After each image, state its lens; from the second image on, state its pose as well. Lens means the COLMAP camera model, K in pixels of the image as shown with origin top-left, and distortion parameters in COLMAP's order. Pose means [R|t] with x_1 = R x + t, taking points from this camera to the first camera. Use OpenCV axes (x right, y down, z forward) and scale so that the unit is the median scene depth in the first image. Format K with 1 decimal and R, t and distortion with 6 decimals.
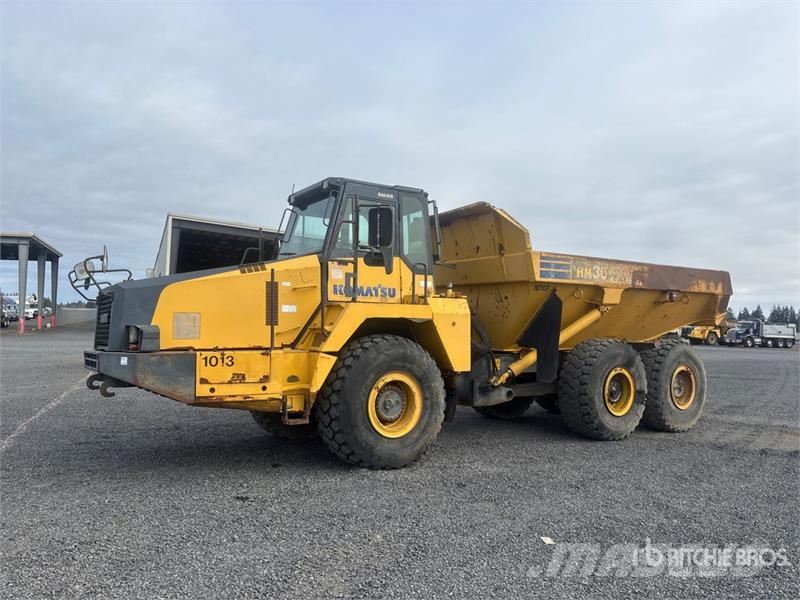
lens RADIAL K [[552.9, 0, 400.0], [0, 552.9, 300.0], [0, 0, 1]] dist [0.001308, -0.000631]
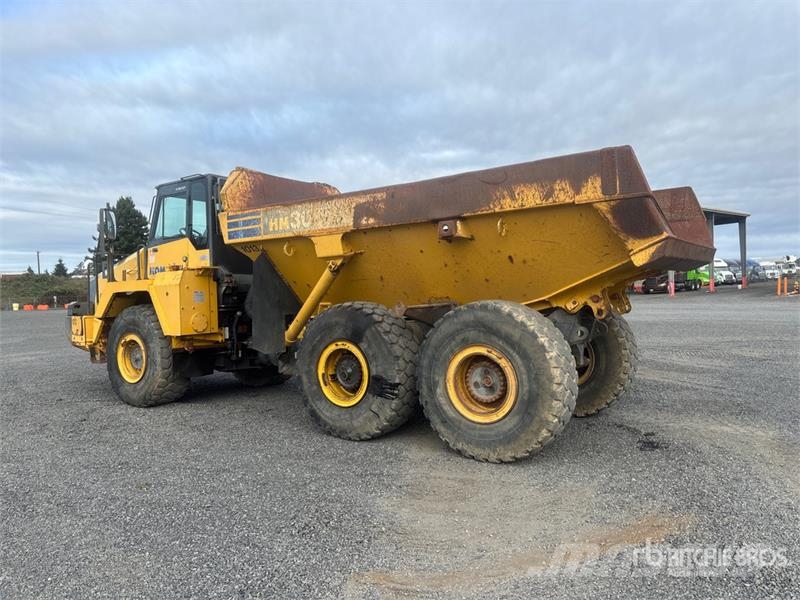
lens RADIAL K [[607.7, 0, 380.8], [0, 607.7, 302.9], [0, 0, 1]] dist [0.167360, -0.393298]
pose [[0.394703, -0.019677, -0.918598, 1.333438], [0.075741, 0.997065, 0.011186, 0.075302], [0.915681, -0.073991, 0.395035, 0.837970]]
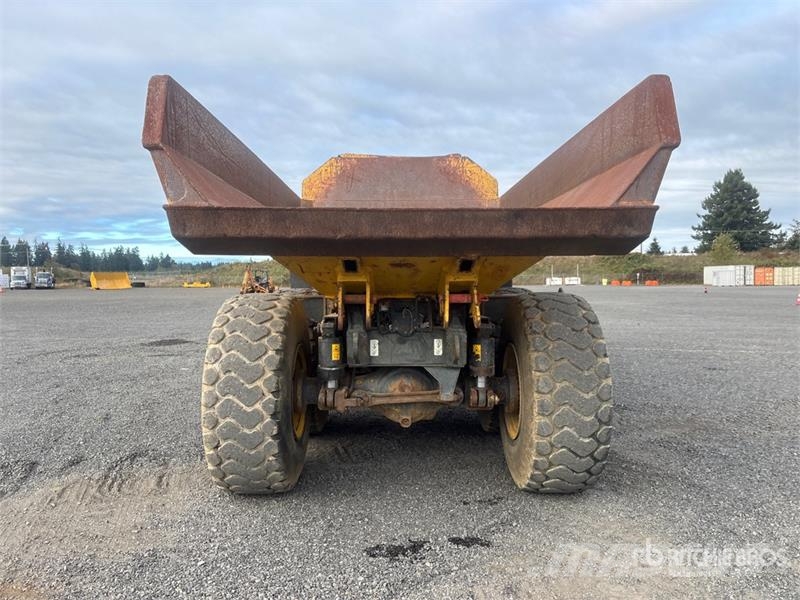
lens RADIAL K [[601.6, 0, 400.0], [0, 601.6, 300.0], [0, 0, 1]] dist [0.083775, -0.132176]
pose [[-0.525031, 0.005993, -0.851062, 1.114459], [0.020763, 0.999768, -0.005769, 0.106501], [0.850830, -0.020699, -0.525033, 1.777358]]
